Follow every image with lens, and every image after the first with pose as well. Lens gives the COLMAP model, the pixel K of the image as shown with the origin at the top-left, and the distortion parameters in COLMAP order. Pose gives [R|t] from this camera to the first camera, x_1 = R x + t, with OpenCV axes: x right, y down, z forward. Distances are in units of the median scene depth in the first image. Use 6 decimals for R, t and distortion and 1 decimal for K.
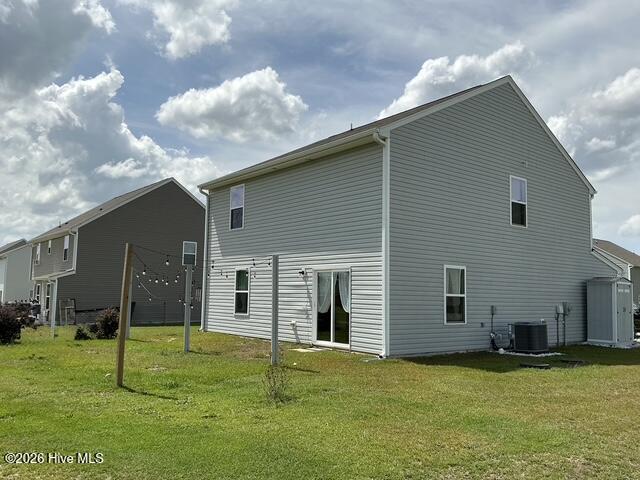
lens RADIAL K [[536.0, 0, 316.6], [0, 536.0, 239.5], [0, 0, 1]] dist [0.123076, -0.249474]
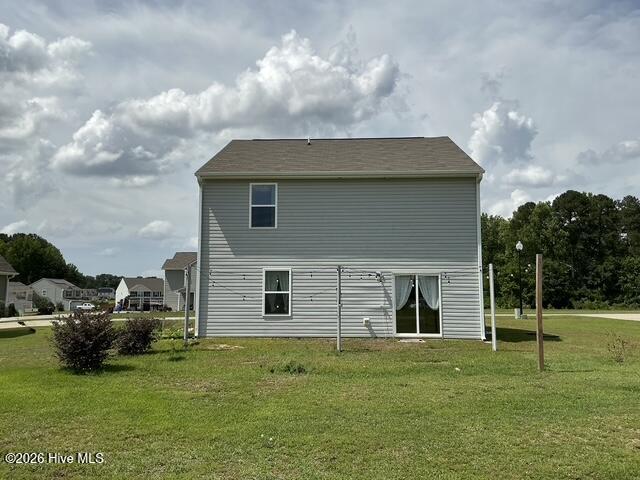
lens RADIAL K [[536.0, 0, 316.6], [0, 536.0, 239.5], [0, 0, 1]] dist [0.123076, -0.249474]
pose [[0.660879, 0.061929, 0.747933, -0.949605], [-0.066434, 0.997505, -0.023891, 0.021865], [-0.747547, -0.033899, 0.663344, 0.339342]]
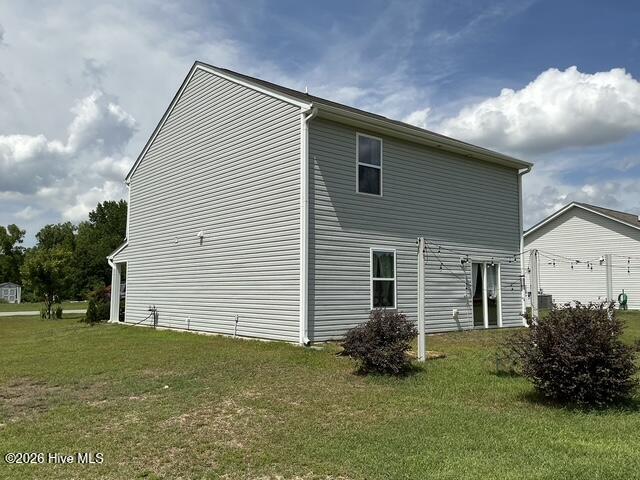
lens RADIAL K [[545.3, 0, 320.4], [0, 545.3, 253.7], [0, 0, 1]] dist [0.037968, -0.003687]
pose [[-0.004171, 0.055610, 0.998444, -1.047645], [-0.097825, 0.993641, -0.055752, 0.128688], [-0.995195, -0.097906, 0.001296, 1.246392]]
